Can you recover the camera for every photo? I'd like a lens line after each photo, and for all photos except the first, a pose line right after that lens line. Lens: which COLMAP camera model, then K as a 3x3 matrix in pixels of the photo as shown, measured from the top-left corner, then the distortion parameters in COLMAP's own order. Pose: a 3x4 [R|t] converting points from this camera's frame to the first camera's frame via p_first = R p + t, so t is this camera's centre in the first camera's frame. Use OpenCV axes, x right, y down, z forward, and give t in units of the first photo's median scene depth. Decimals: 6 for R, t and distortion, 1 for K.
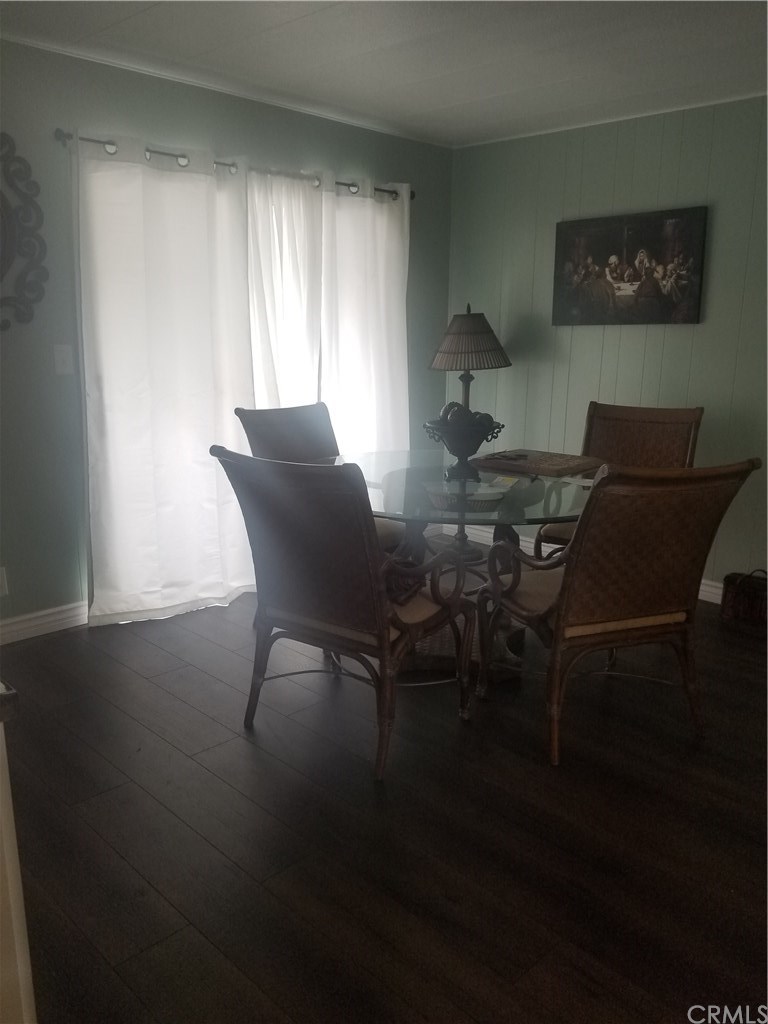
lens RADIAL K [[802.0, 0, 384.0], [0, 802.0, 512.0], [0, 0, 1]] dist [0.038396, -0.087854]
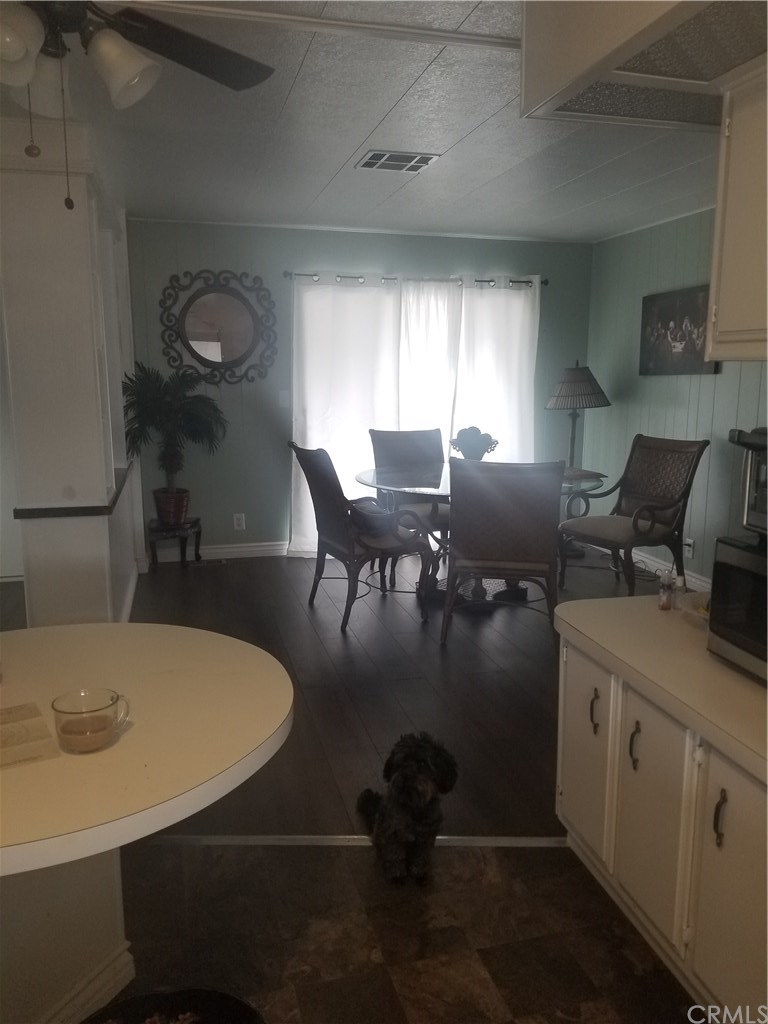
lens RADIAL K [[782.1, 0, 384.0], [0, 782.1, 512.0], [0, 0, 1]] dist [0.037427, -0.083309]
pose [[0.867739, 0.075421, -0.491265, 0.542136], [-0.102351, 0.994350, -0.028131, 0.067473], [0.486368, 0.074692, 0.870556, -0.298439]]
